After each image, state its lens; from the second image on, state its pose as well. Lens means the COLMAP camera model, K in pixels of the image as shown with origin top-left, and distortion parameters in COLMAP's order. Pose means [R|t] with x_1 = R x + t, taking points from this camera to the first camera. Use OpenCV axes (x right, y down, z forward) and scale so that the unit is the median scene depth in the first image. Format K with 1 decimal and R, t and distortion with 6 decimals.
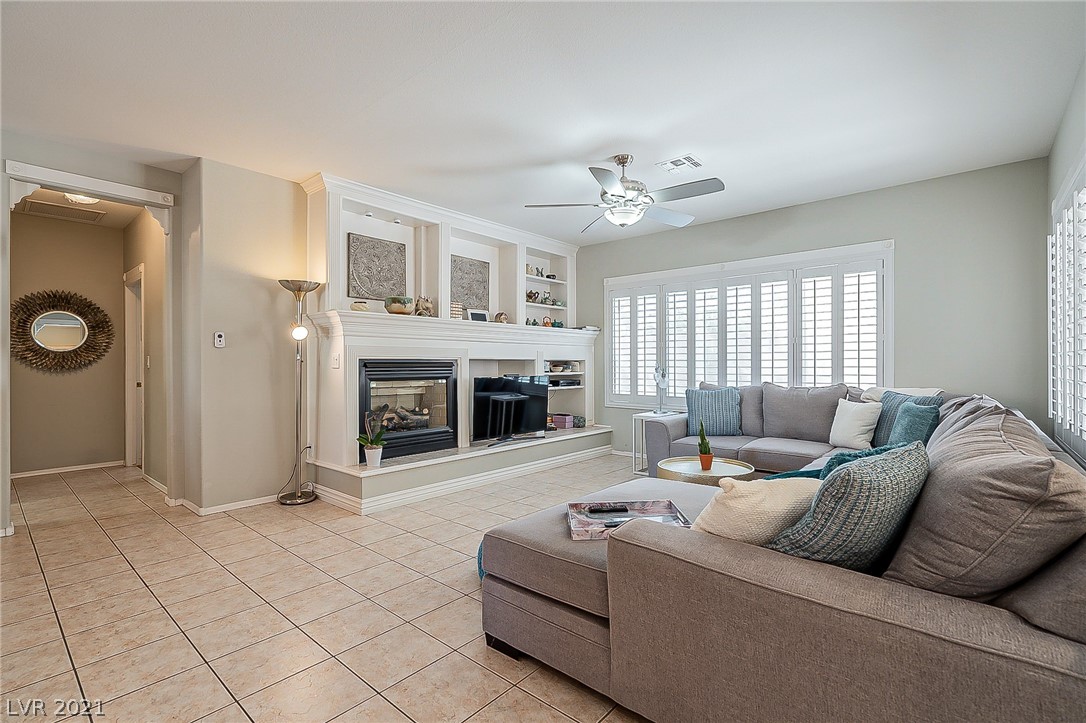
lens RADIAL K [[505.3, 0, 568.9], [0, 505.3, 359.4], [0, 0, 1]] dist [-0.000916, 0.003244]
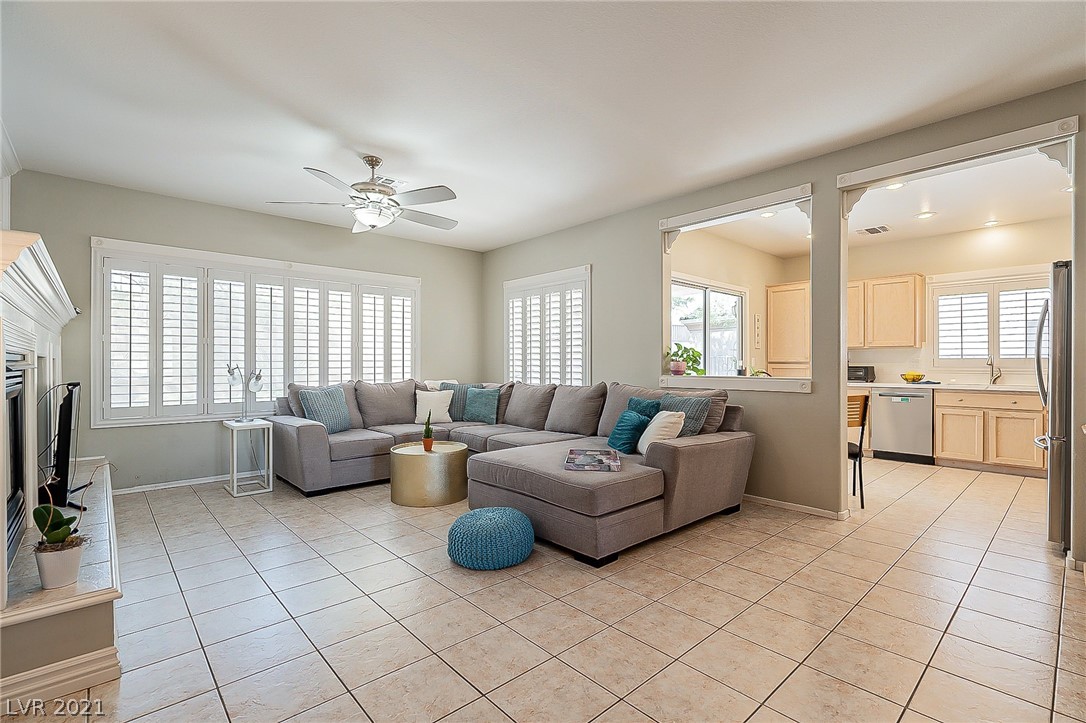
lens RADIAL K [[505.3, 0, 538.7], [0, 505.3, 361.5], [0, 0, 1]] dist [-0.000916, 0.003244]
pose [[0.131332, 0.007022, 0.991314, -0.688426], [-0.007364, 0.999954, -0.006107, 0.006167], [-0.991311, -0.006498, 0.131377, 0.439374]]
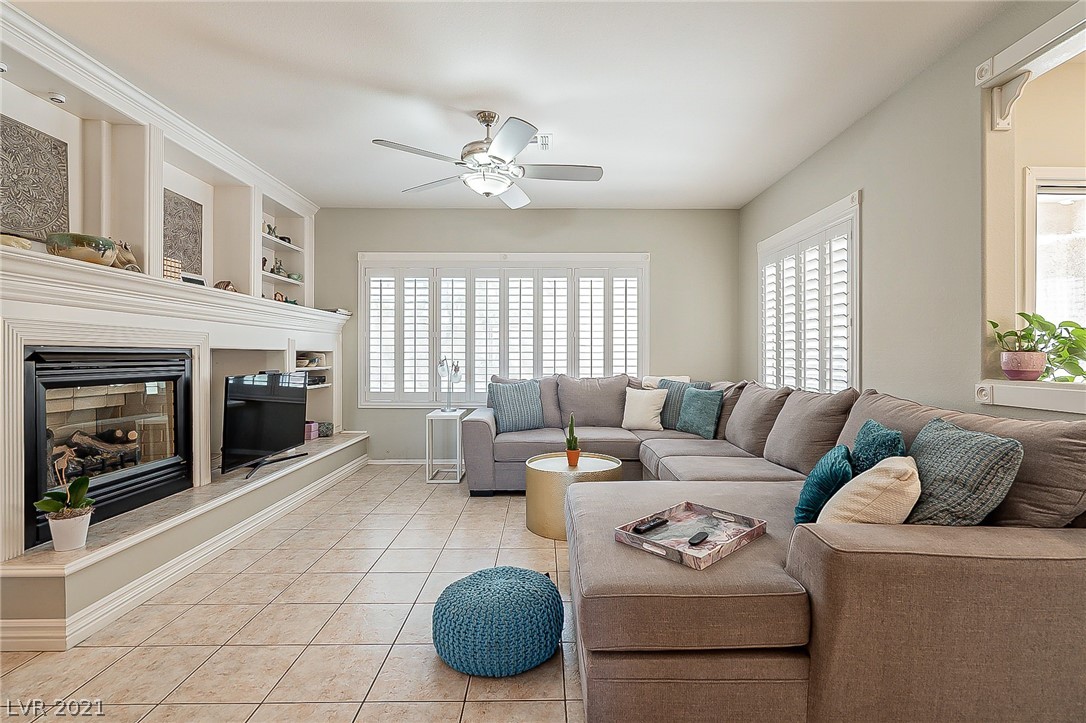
lens RADIAL K [[505.3, 0, 547.1], [0, 505.3, 354.4], [0, 0, 1]] dist [-0.000916, 0.003244]
pose [[0.753504, 0.004412, 0.657428, -0.308229], [-0.007471, 0.999970, 0.001852, 0.002999], [-0.657400, -0.006307, 0.753515, 0.233598]]
